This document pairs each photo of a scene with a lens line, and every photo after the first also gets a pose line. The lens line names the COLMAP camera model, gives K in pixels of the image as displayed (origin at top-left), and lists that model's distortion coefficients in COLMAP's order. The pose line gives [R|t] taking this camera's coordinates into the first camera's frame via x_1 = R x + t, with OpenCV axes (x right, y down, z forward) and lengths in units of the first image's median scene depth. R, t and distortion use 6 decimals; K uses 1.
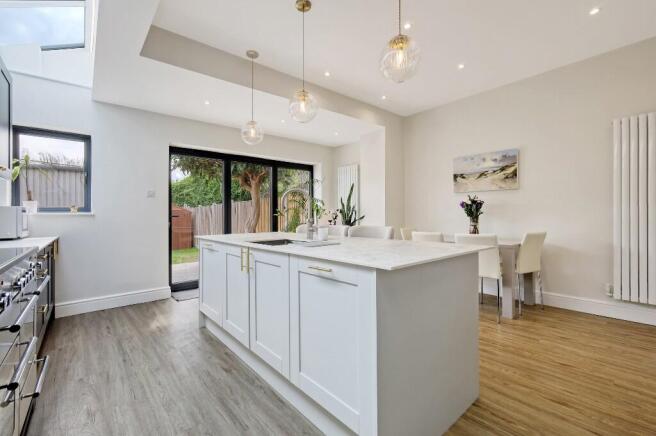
lens RADIAL K [[292.0, 0, 329.3], [0, 292.0, 214.0], [0, 0, 1]] dist [0.000297, 0.000743]
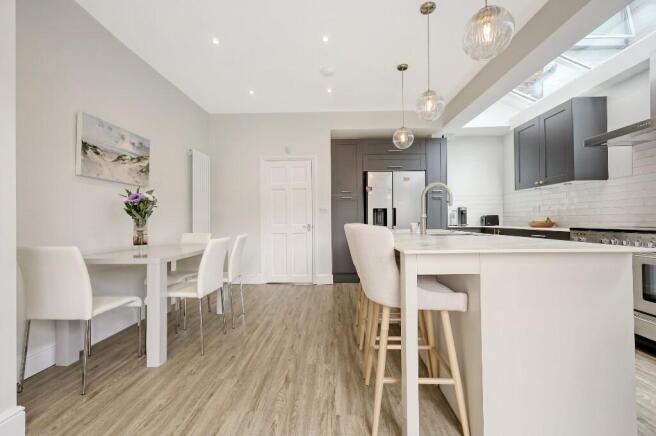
lens RADIAL K [[292.0, 0, 328.4], [0, 292.0, 216.9], [0, 0, 1]] dist [0.000297, 0.000743]
pose [[-0.740296, 0.028063, 0.671695, -0.325526], [0.016753, 0.999588, -0.023298, 0.031086], [-0.672072, -0.005994, -0.740462, 1.274088]]
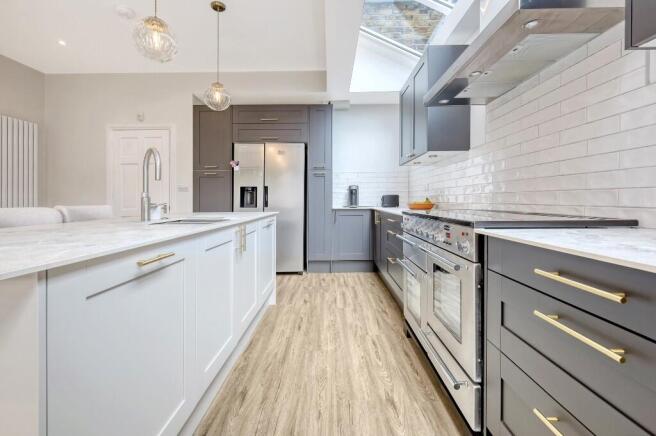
lens RADIAL K [[292.0, 0, 322.8], [0, 292.0, 203.4], [0, 0, 1]] dist [0.000297, 0.000743]
pose [[-0.746511, 0.012930, 0.665248, -0.564345], [0.015482, 0.999878, -0.002060, 0.036106], [-0.665193, 0.008761, -0.746620, 0.804352]]
